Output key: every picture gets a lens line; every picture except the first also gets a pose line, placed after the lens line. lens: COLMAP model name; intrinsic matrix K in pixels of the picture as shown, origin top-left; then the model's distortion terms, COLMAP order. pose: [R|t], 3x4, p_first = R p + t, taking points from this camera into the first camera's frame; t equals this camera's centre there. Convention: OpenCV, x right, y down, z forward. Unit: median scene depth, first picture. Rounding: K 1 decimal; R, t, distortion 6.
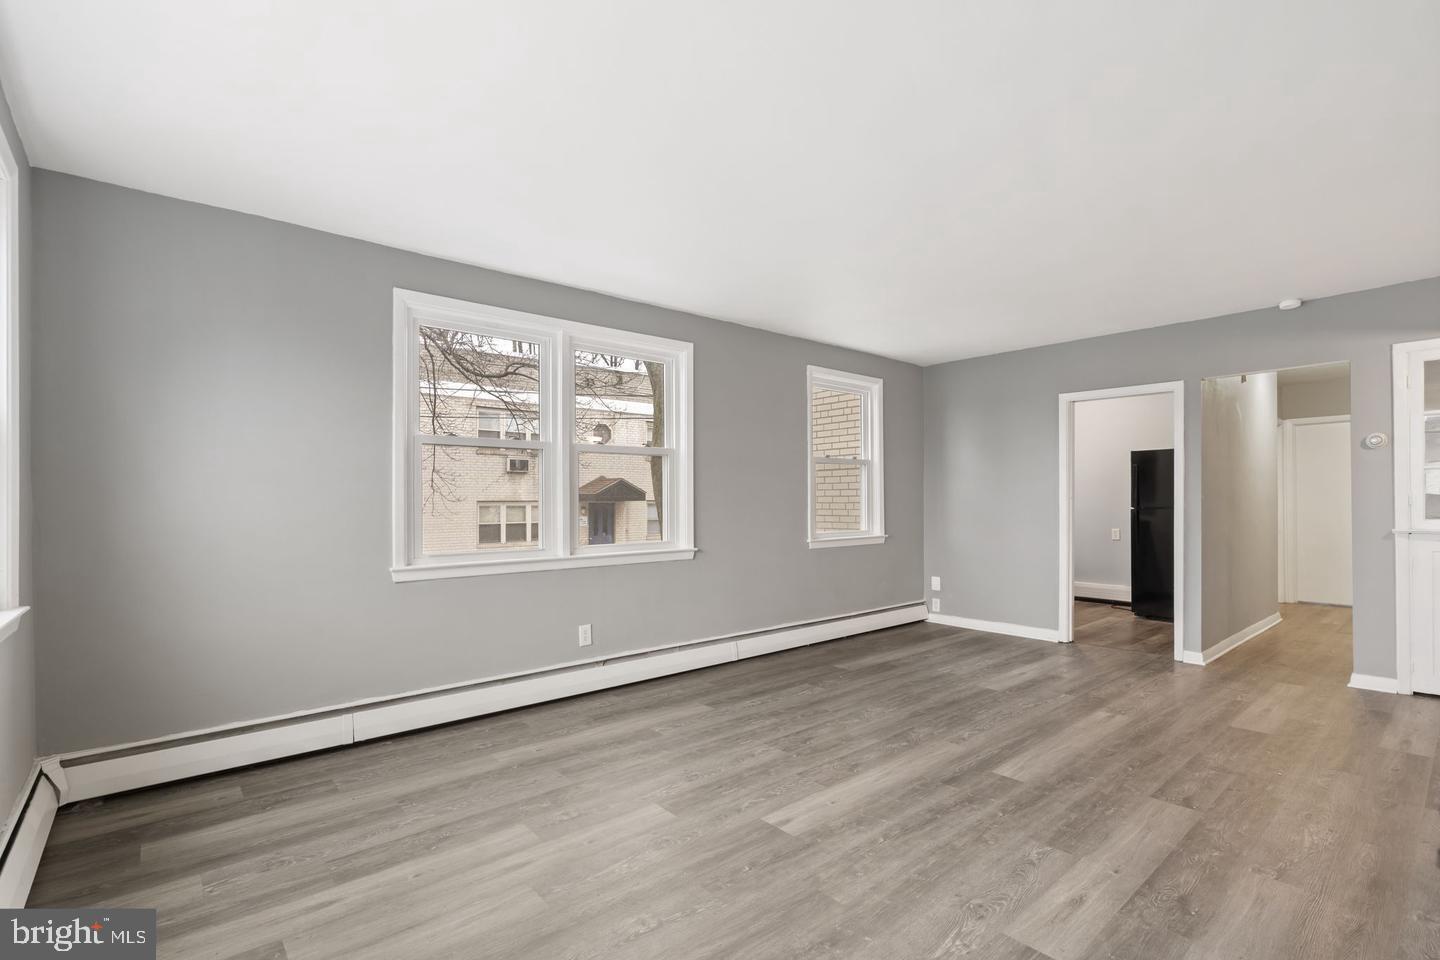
lens RADIAL K [[649.8, 0, 707.2], [0, 649.8, 505.2], [0, 0, 1]] dist [-0.010796, 0.001172]
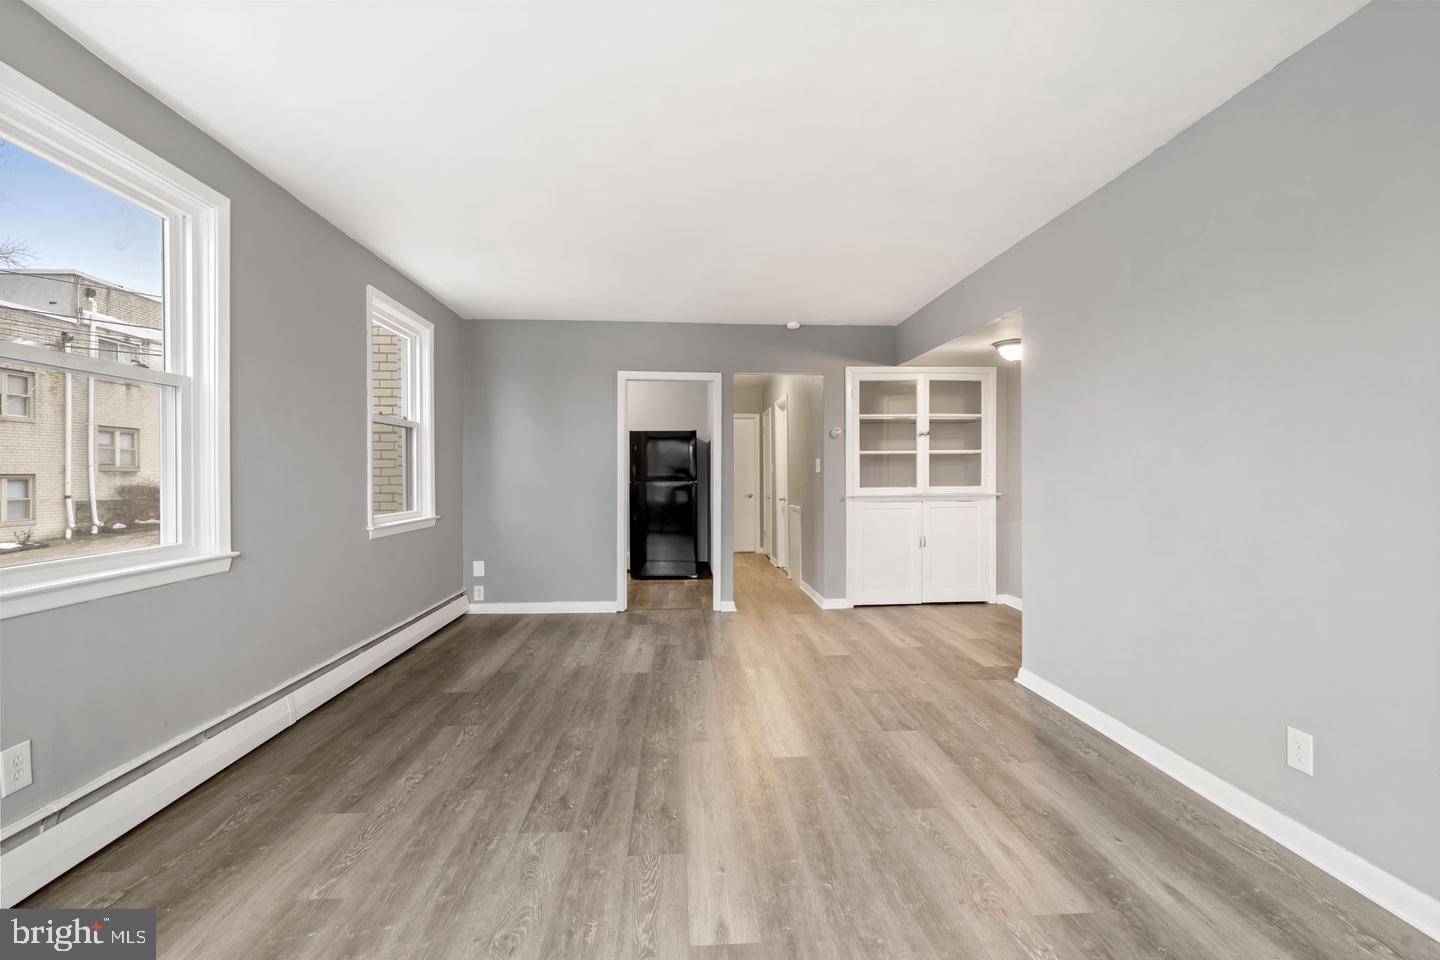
lens RADIAL K [[649.8, 0, 710.2], [0, 649.8, 480.4], [0, 0, 1]] dist [-0.010796, 0.001172]
pose [[0.592297, -0.002225, 0.805717, -0.279770], [0.003971, 0.999992, -0.000158, 0.004167], [-0.805710, 0.003294, 0.592301, 0.375759]]
